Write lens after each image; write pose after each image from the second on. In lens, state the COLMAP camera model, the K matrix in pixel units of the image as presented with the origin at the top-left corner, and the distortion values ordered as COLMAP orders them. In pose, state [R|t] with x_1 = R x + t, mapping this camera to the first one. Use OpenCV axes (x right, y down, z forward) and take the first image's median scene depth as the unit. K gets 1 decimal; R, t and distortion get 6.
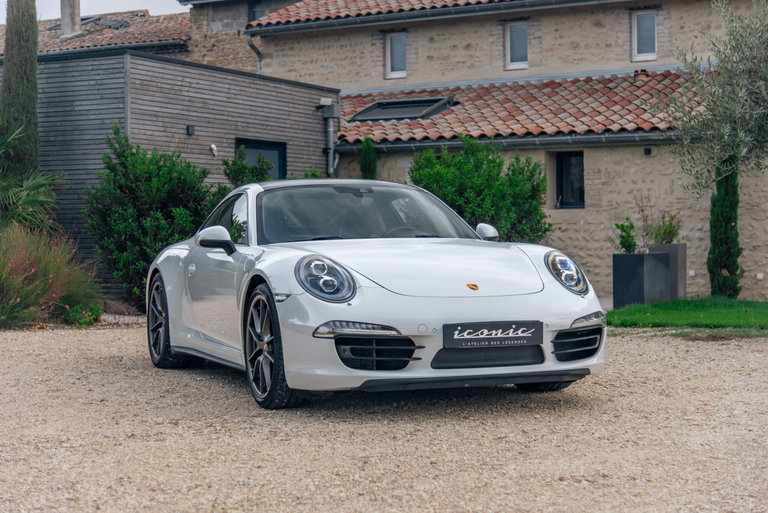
lens RADIAL K [[1302.0, 0, 383.2], [0, 1302.0, 257.6], [0, 0, 1]] dist [-0.027019, 0.000000]
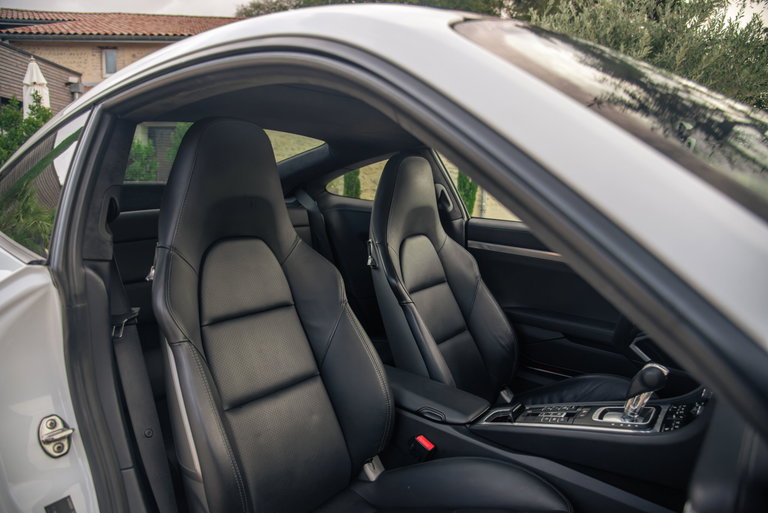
lens RADIAL K [[525.1, 0, 383.0], [0, 525.1, 254.4], [0, 0, 1]] dist [-0.046393, 0.004289]
pose [[0.856875, -0.044032, 0.513640, -0.042932], [-0.022618, 0.992175, 0.122788, -0.007623], [-0.515028, -0.116832, 0.849174, 0.285745]]
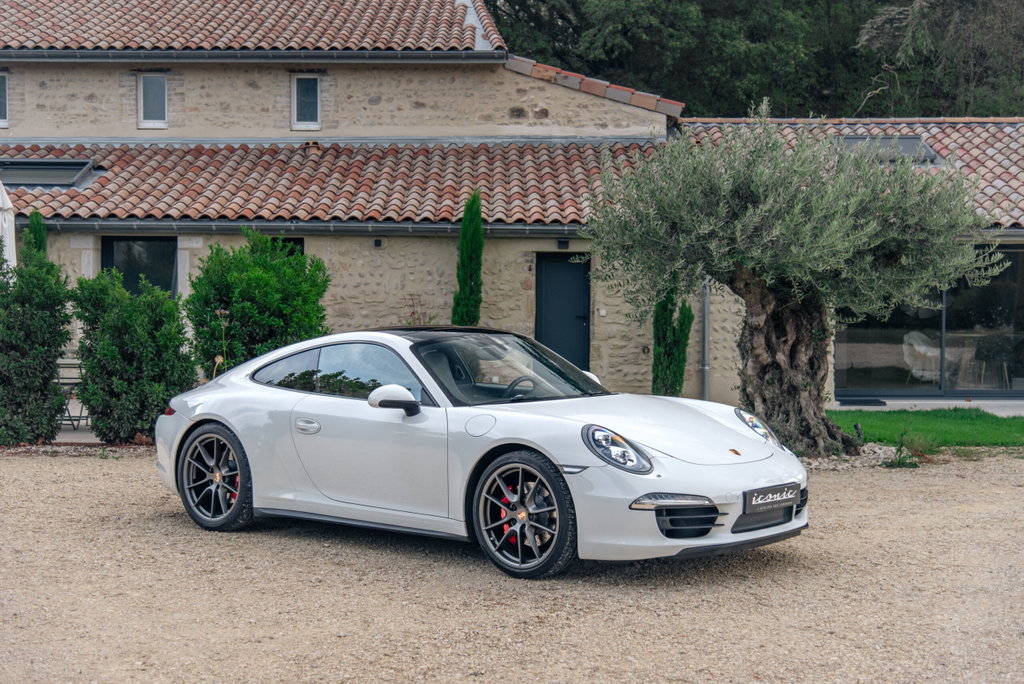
lens RADIAL K [[1532.6, 0, 513.4], [0, 1532.6, 339.6], [0, 0, 1]] dist [-0.027508, 0.000000]
pose [[0.881444, -0.001805, 0.472284, -0.175179], [-0.005348, 0.999890, 0.013802, -0.022069], [-0.472258, -0.014692, 0.881338, -0.003847]]
